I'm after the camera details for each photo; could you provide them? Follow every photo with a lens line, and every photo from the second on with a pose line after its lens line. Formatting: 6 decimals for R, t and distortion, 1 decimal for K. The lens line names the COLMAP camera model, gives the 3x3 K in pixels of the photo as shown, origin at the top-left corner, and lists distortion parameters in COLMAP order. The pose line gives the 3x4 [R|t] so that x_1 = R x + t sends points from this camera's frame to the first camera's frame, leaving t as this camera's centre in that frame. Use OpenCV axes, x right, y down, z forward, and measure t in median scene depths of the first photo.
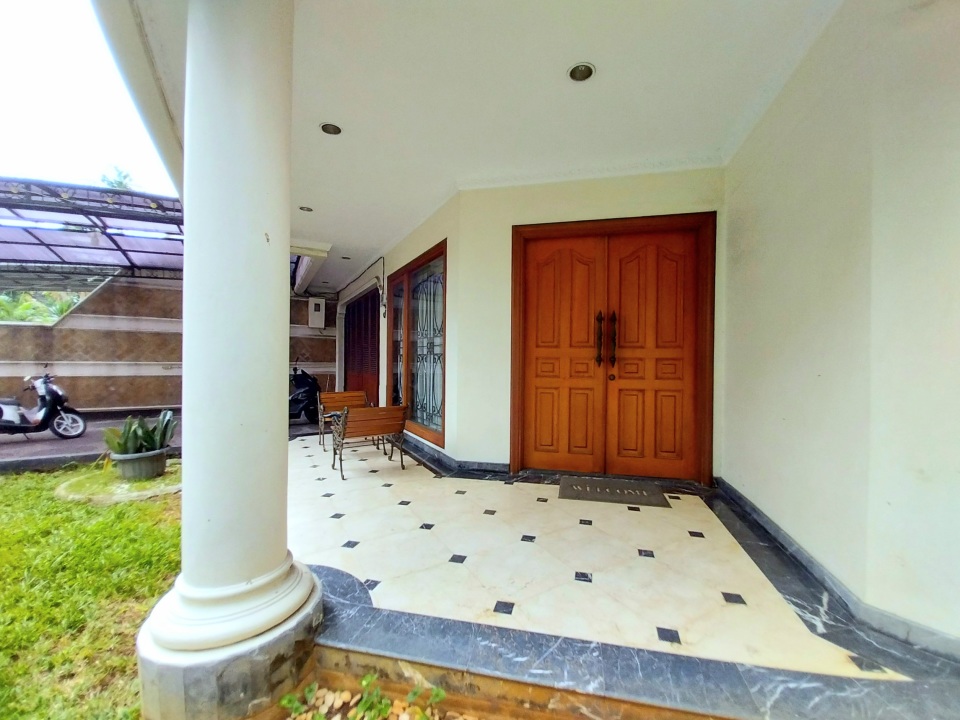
lens RADIAL K [[376.1, 0, 494.2], [0, 376.1, 362.6], [0, 0, 1]] dist [0.018342, -0.014532]
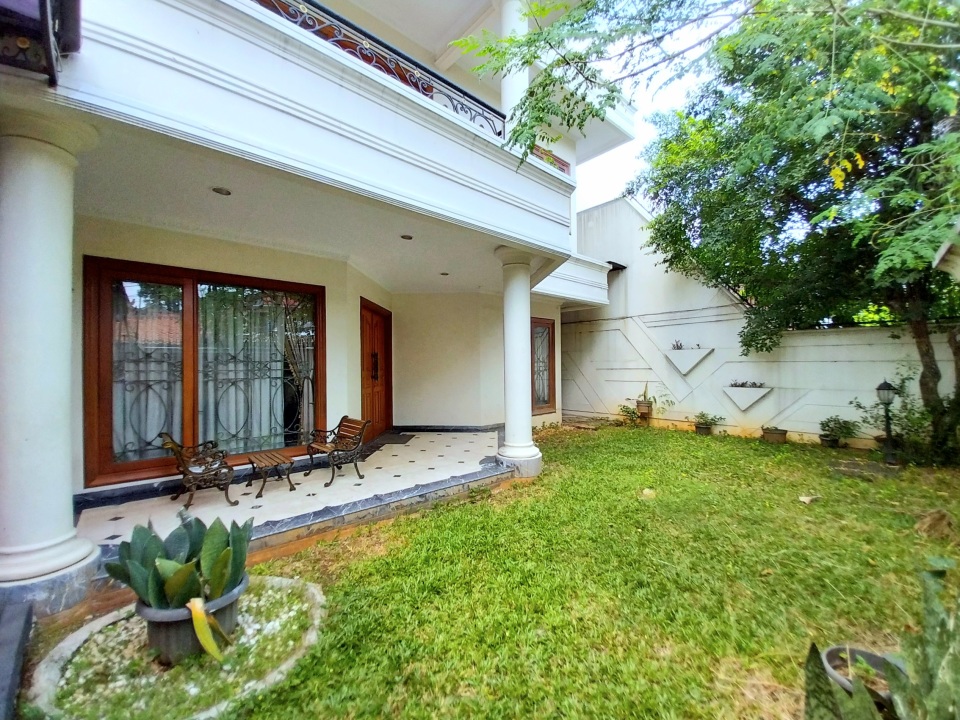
lens RADIAL K [[376.1, 0, 494.2], [0, 376.1, 362.6], [0, 0, 1]] dist [0.018342, -0.014532]
pose [[-0.195807, 0.007993, 0.980610, -1.042238], [0.017894, 0.999829, -0.004576, -0.040051], [-0.980479, 0.016651, -0.195917, 0.489038]]
